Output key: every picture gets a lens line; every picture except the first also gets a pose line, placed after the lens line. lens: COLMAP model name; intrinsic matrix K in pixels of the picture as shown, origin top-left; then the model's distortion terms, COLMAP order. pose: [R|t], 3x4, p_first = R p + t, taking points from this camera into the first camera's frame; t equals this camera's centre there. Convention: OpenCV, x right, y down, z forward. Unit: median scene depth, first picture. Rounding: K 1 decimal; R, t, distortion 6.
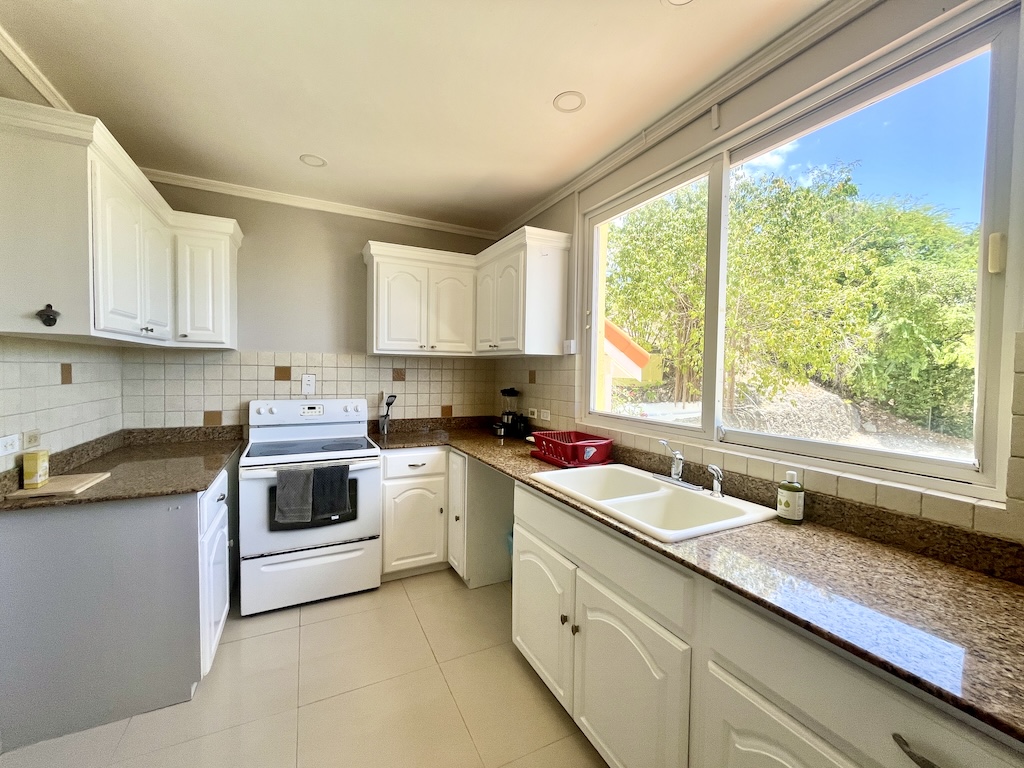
lens RADIAL K [[411.7, 0, 509.1], [0, 411.7, 385.5], [0, 0, 1]] dist [-0.000044, -0.000253]
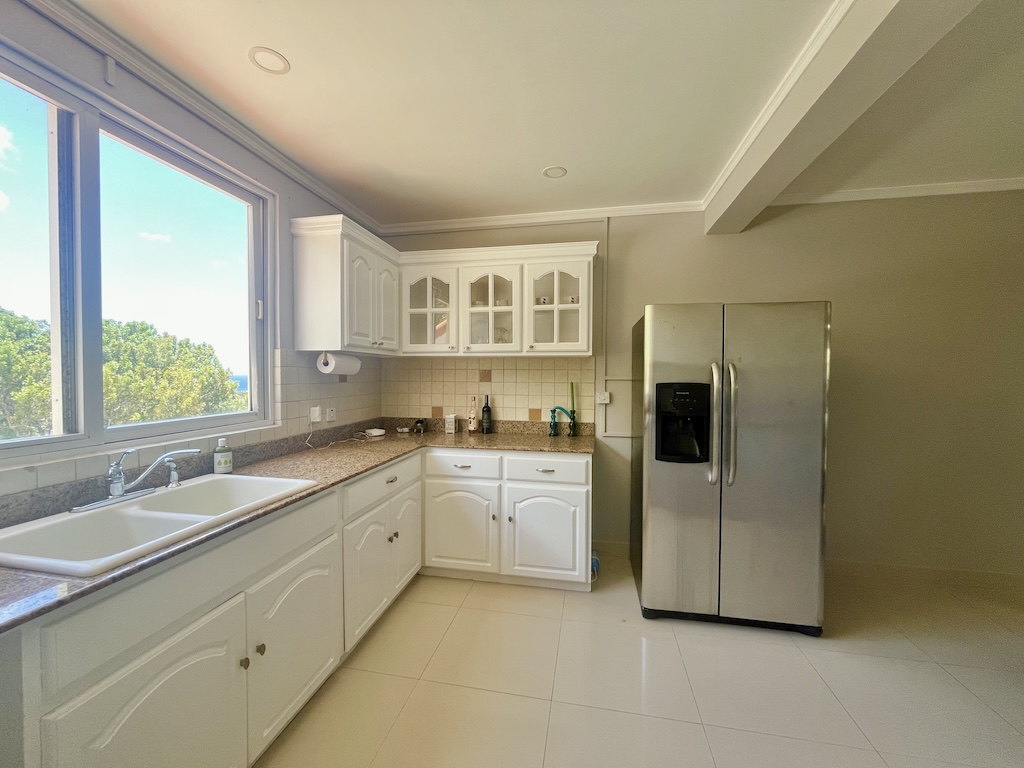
lens RADIAL K [[411.7, 0, 514.2], [0, 411.7, 387.4], [0, 0, 1]] dist [-0.000044, -0.000253]
pose [[-0.795424, -0.035062, 0.605039, -0.792175], [0.005164, 0.997897, 0.064617, -0.038766], [-0.606032, 0.054522, -0.793570, 1.315334]]
